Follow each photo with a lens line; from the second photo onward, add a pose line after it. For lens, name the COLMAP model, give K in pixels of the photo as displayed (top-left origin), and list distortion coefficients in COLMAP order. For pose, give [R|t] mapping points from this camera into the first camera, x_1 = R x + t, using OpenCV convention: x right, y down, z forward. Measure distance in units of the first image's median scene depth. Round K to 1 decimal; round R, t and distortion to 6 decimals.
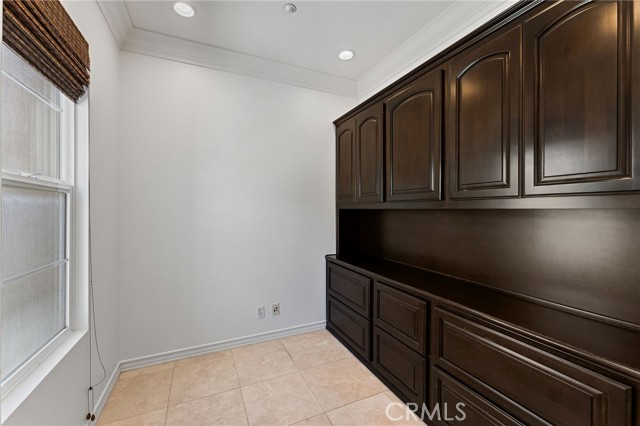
lens RADIAL K [[261.5, 0, 320.7], [0, 261.5, 210.3], [0, 0, 1]] dist [-0.002382, 0.000021]
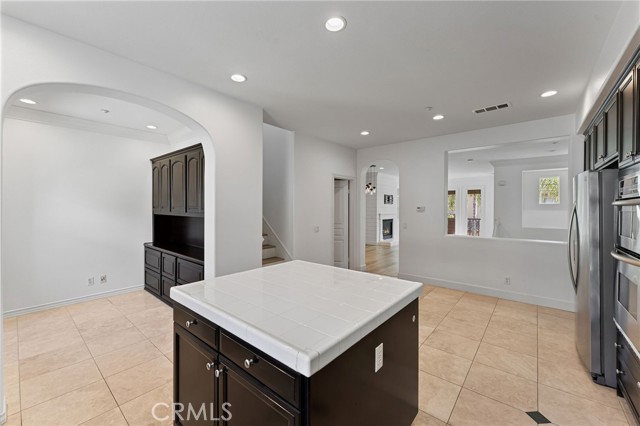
lens RADIAL K [[261.5, 0, 321.3], [0, 261.5, 211.8], [0, 0, 1]] dist [-0.002382, 0.000021]
pose [[0.908589, 0.007538, 0.417623, 0.337351], [-0.012020, 0.999895, 0.008105, -0.046264], [-0.417518, -0.012384, 0.908584, -0.900613]]
